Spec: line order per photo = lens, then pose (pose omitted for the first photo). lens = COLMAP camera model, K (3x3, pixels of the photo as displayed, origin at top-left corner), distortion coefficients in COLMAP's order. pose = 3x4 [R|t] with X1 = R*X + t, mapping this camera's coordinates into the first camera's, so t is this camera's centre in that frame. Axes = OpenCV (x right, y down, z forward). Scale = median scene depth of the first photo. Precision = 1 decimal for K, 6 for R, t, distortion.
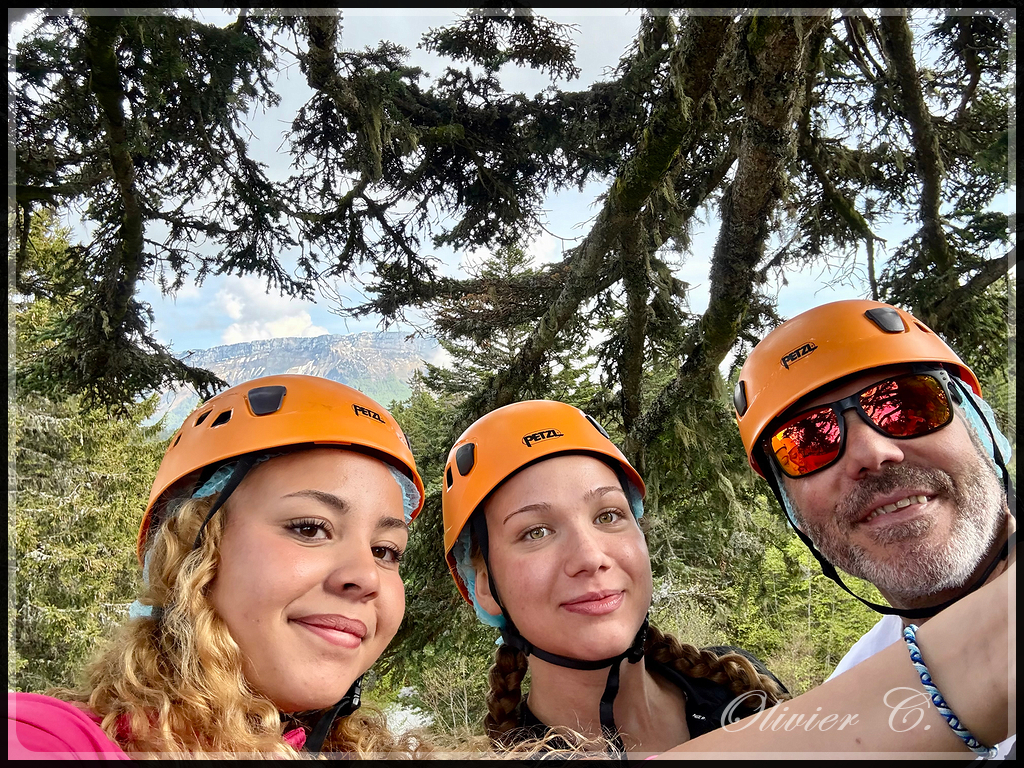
lens RADIAL K [[736.6, 0, 509.6], [0, 736.6, 407.6], [0, 0, 1]] dist [0.147410, -0.165618]
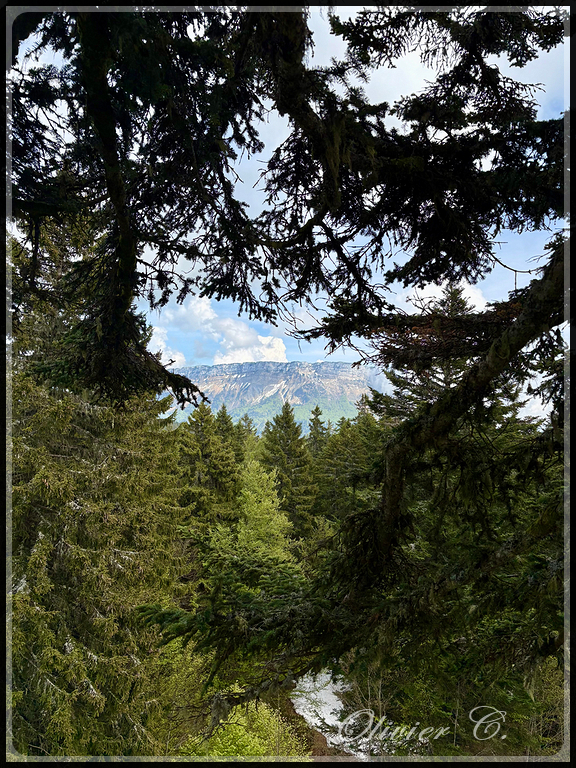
lens RADIAL K [[601.5, 0, 288.0], [0, 601.5, 384.0], [0, 0, 1]] dist [0.078394, -0.134331]
pose [[0.964323, 0.087266, -0.249931, -0.005427], [-0.104229, 0.993007, -0.055432, -0.002649], [0.243346, 0.079504, 0.966676, 0.139127]]
